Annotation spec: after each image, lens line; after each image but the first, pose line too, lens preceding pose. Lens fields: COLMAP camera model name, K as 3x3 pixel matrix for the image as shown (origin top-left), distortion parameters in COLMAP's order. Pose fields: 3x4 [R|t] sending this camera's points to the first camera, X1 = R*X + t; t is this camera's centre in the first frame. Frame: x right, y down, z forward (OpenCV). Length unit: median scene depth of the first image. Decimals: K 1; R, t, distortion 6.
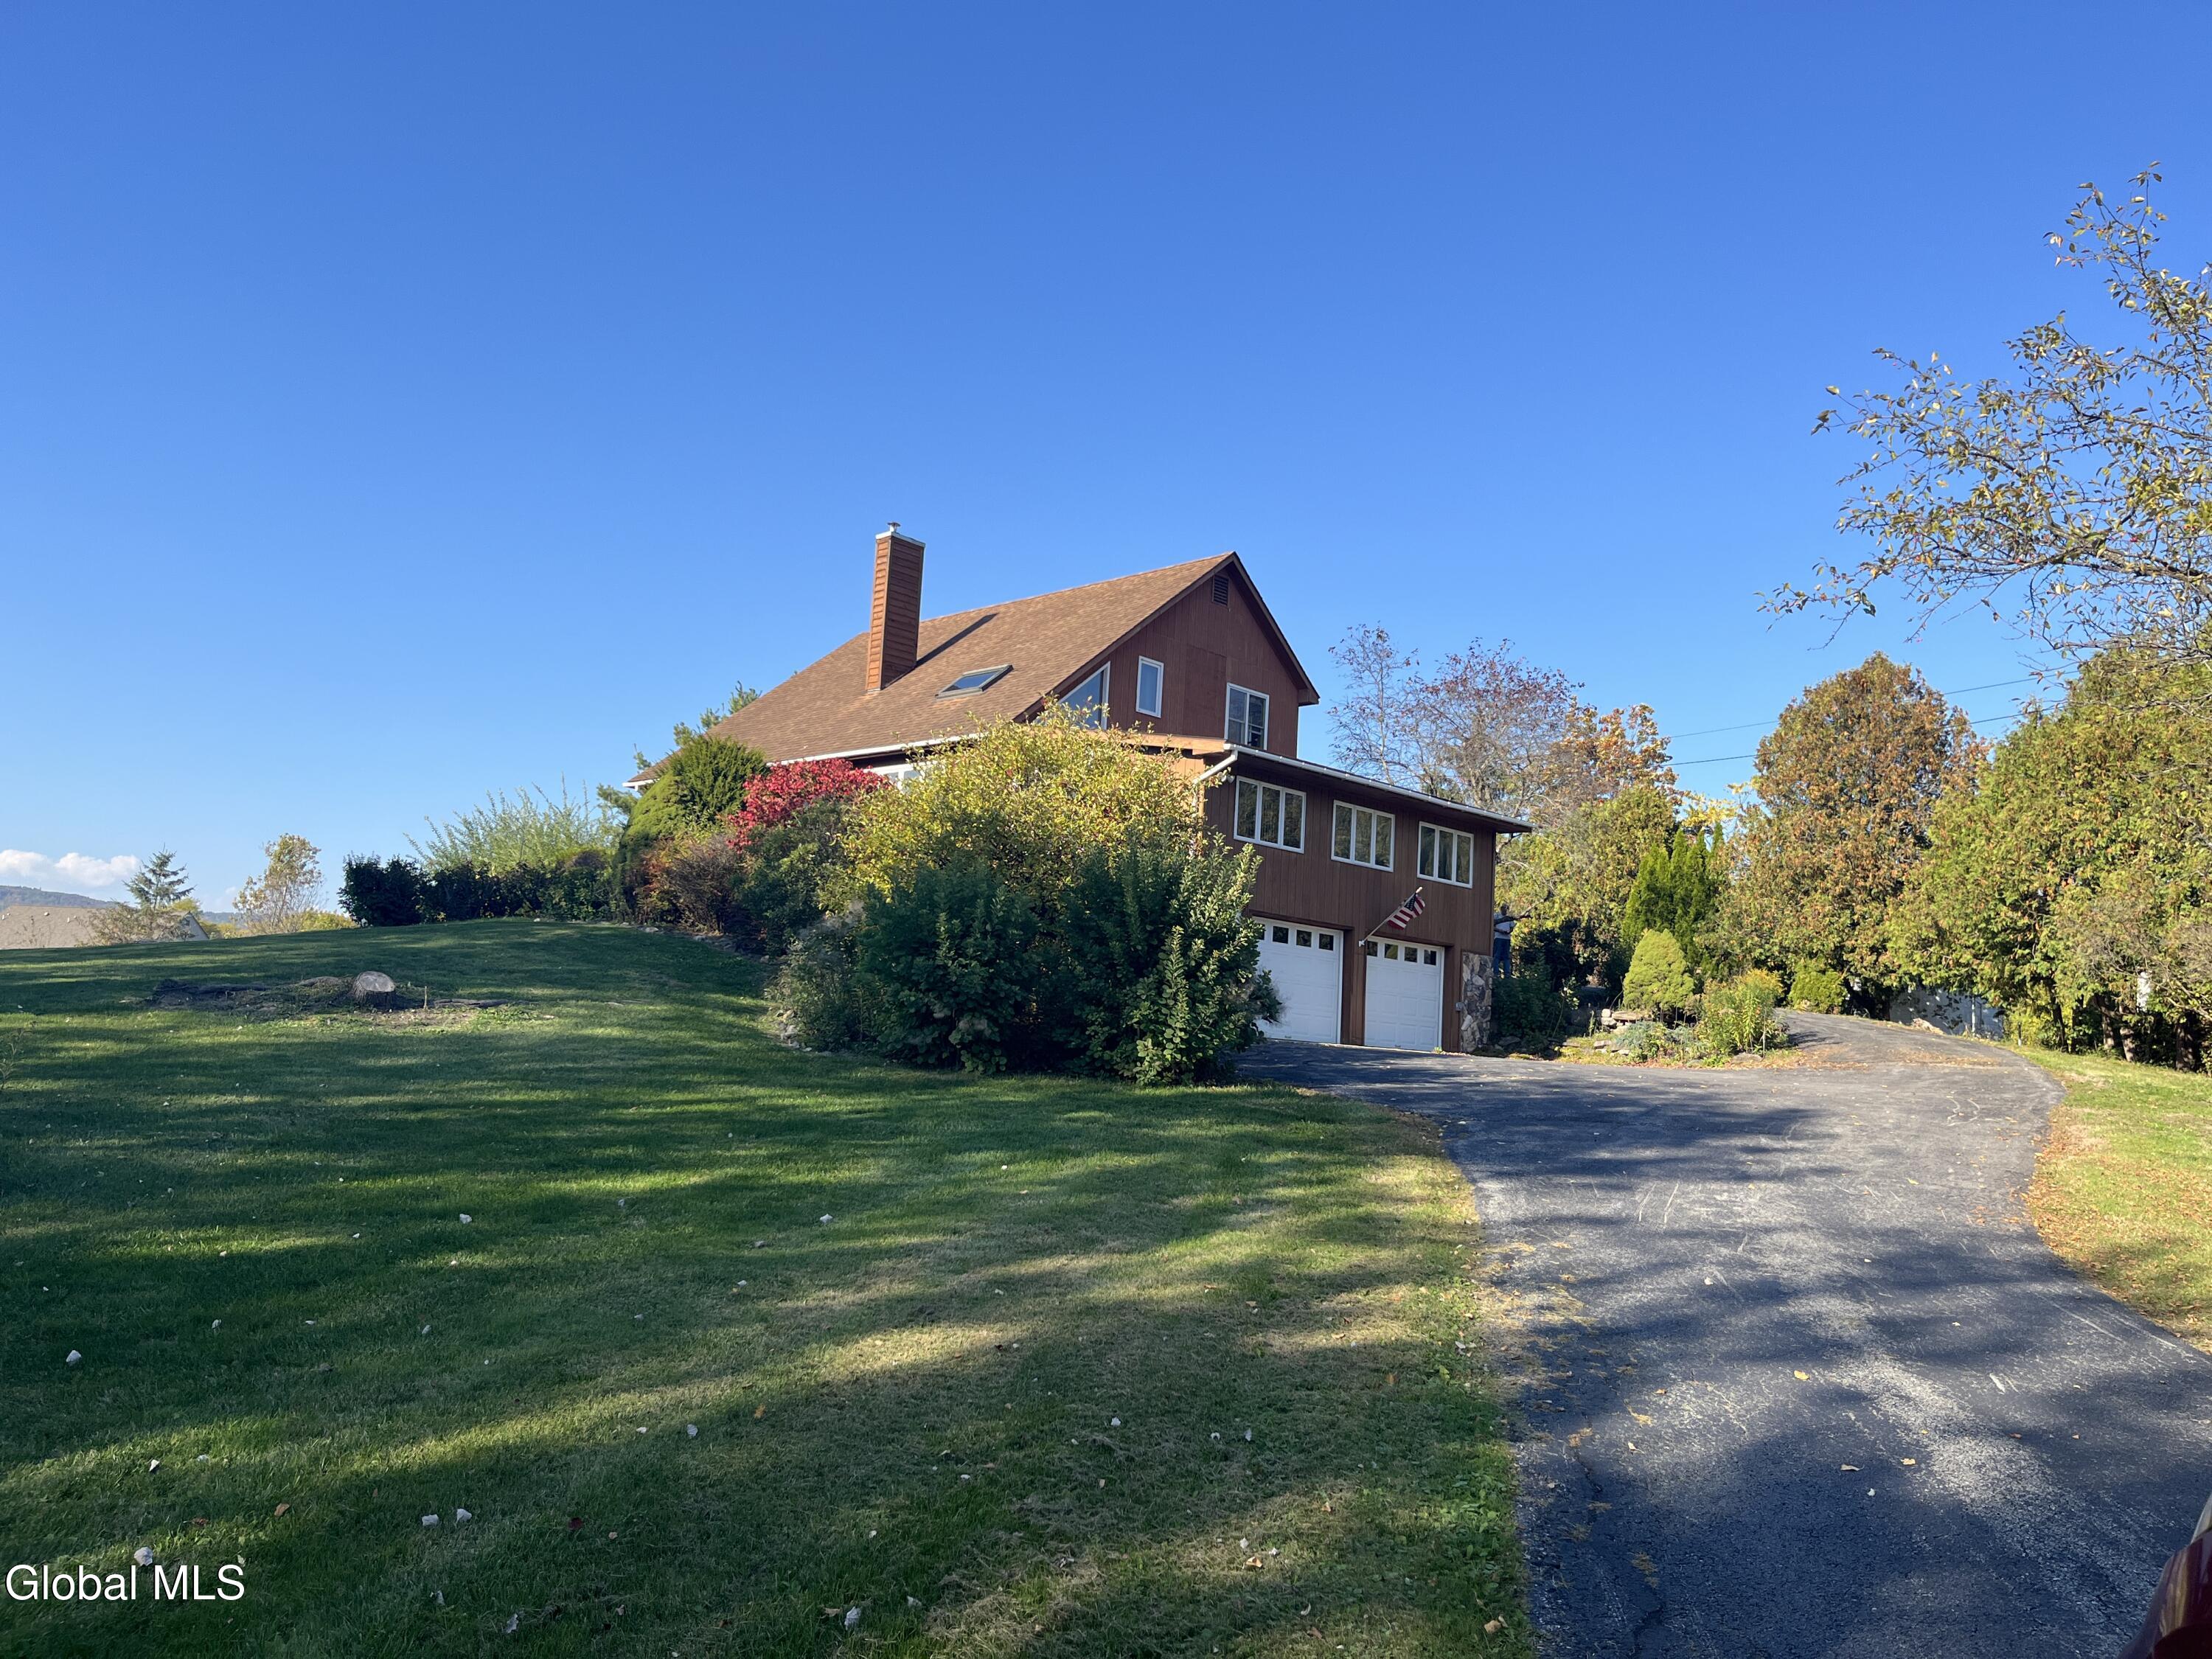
lens RADIAL K [[1684.4, 0, 1114.4], [0, 1684.4, 827.3], [0, 0, 1]] dist [0.056808, -0.070284]
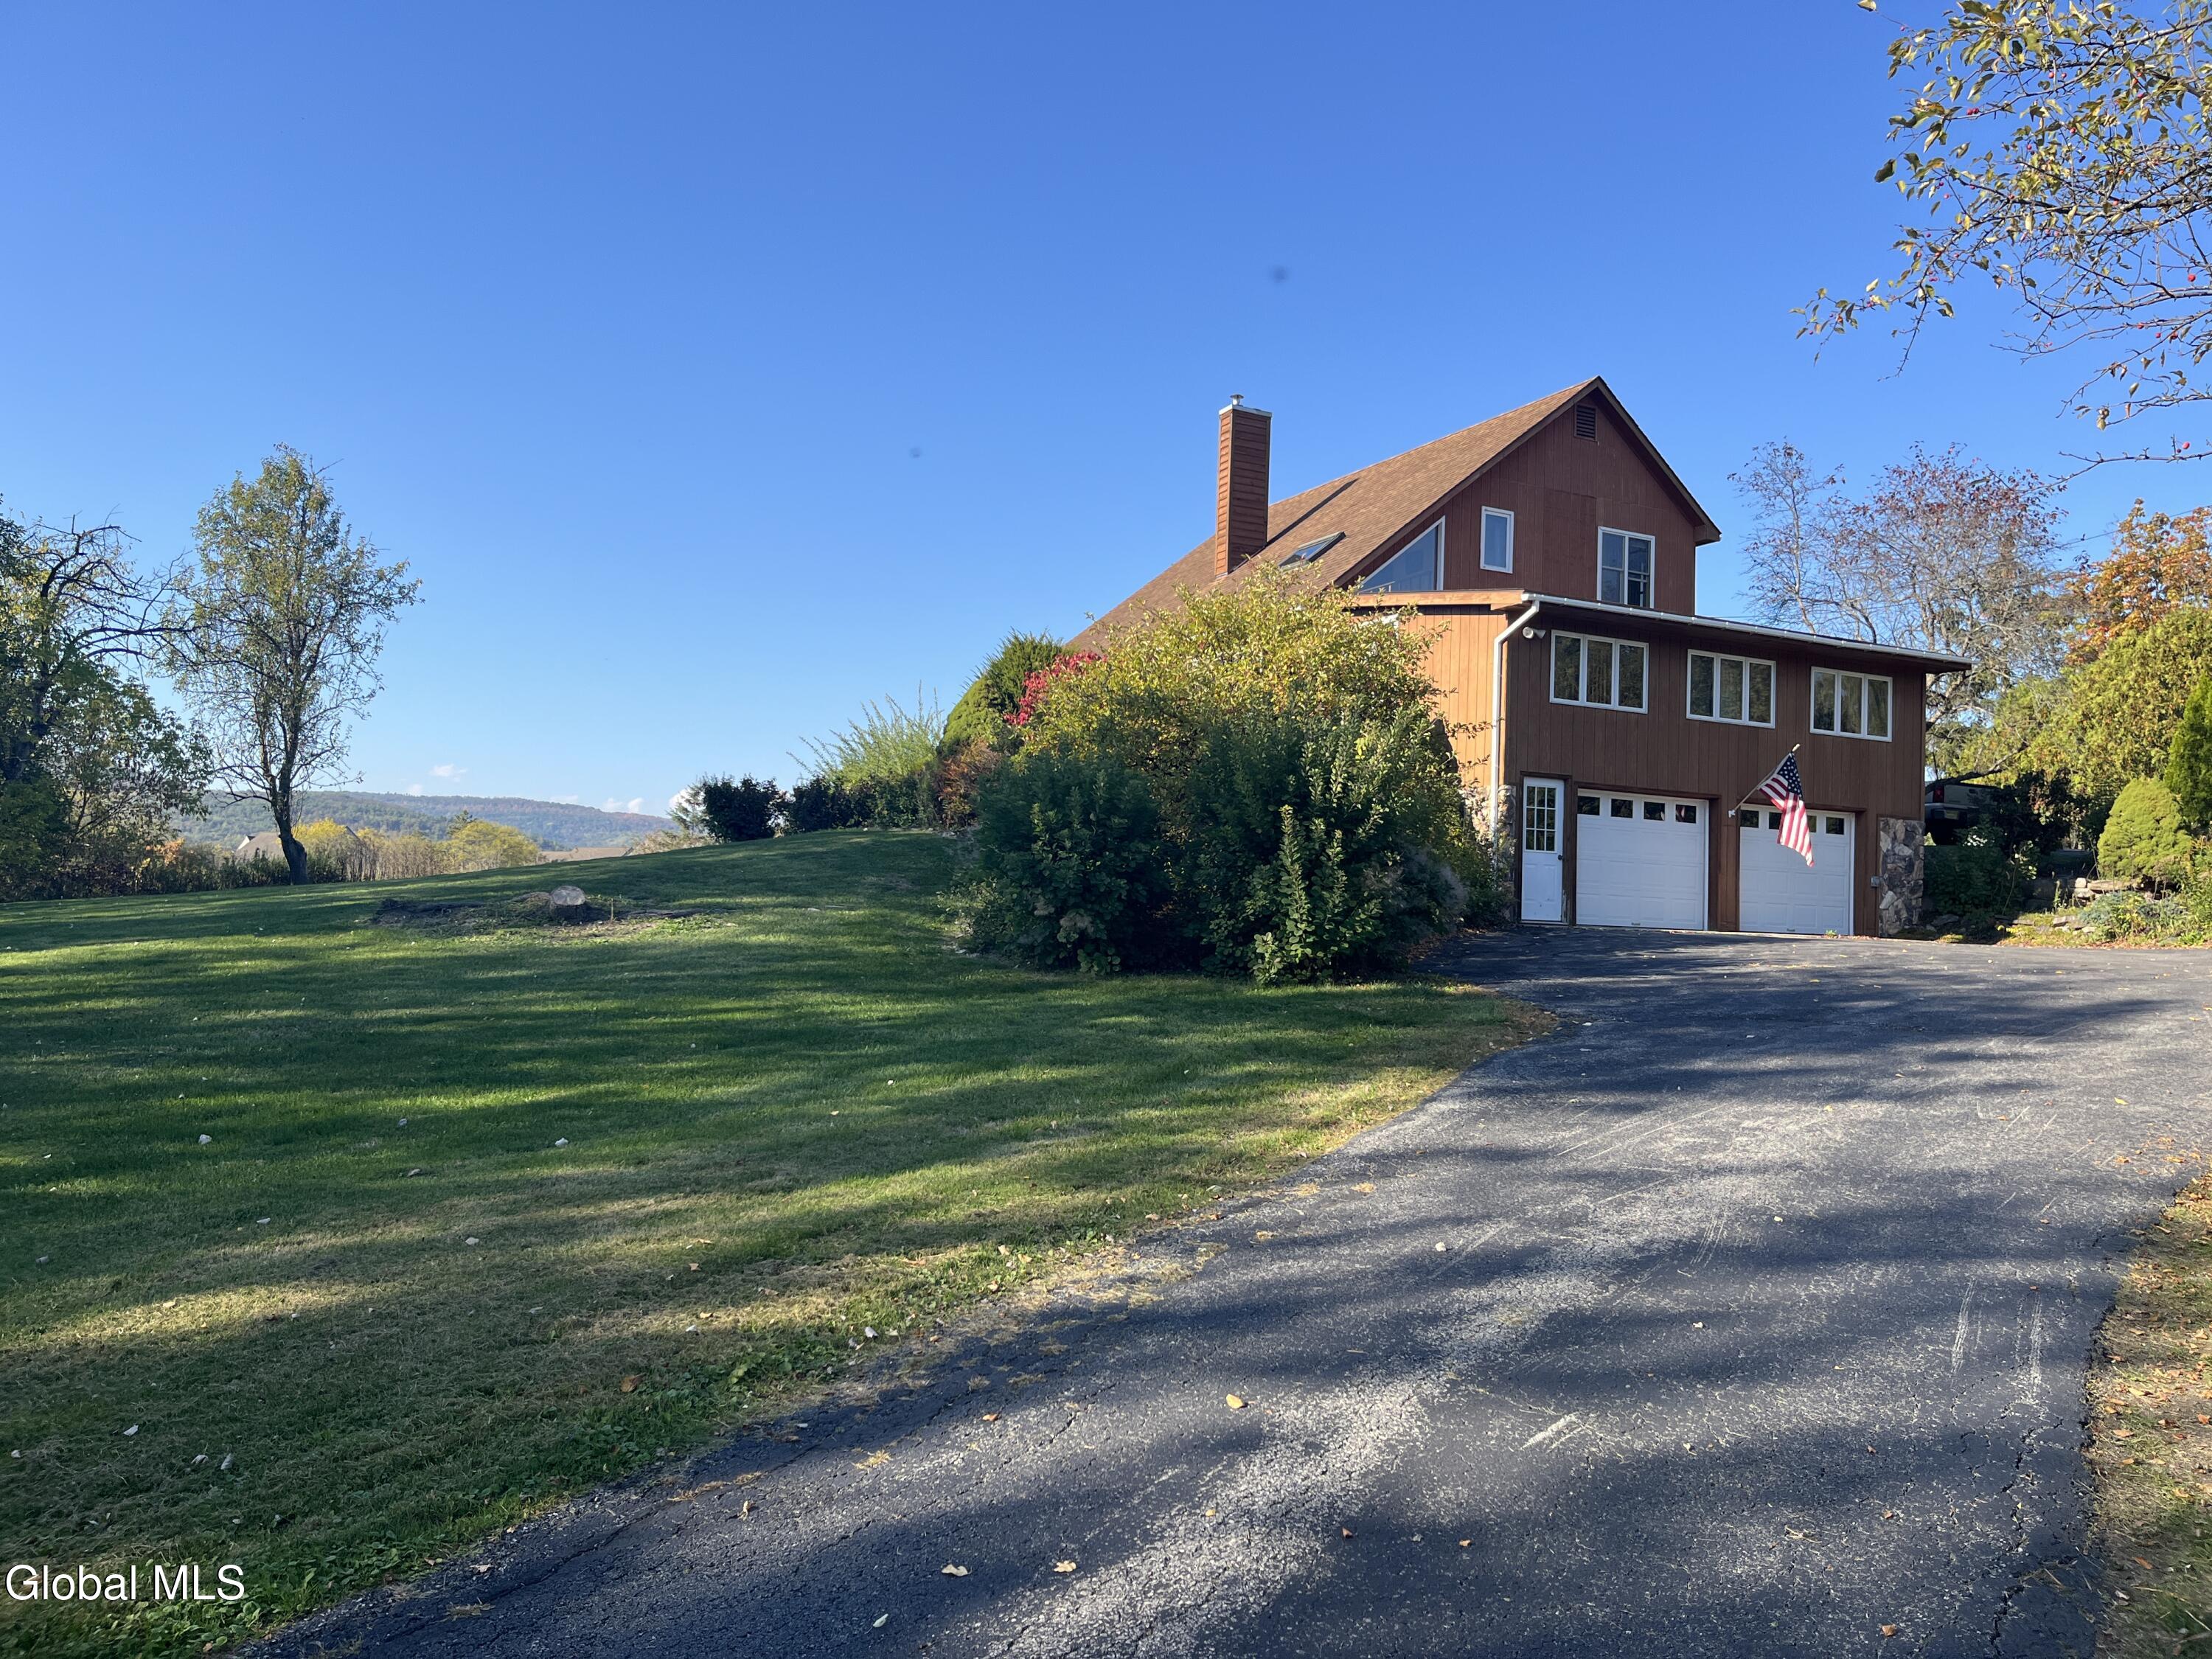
lens RADIAL K [[1684.4, 0, 1110.9], [0, 1684.4, 858.0], [0, 0, 1]] dist [0.056808, -0.070284]
pose [[0.945402, -0.040264, -0.323410, 0.116910], [0.065866, 0.995467, 0.068607, 0.010184], [0.319182, -0.086163, 0.943769, 0.070934]]
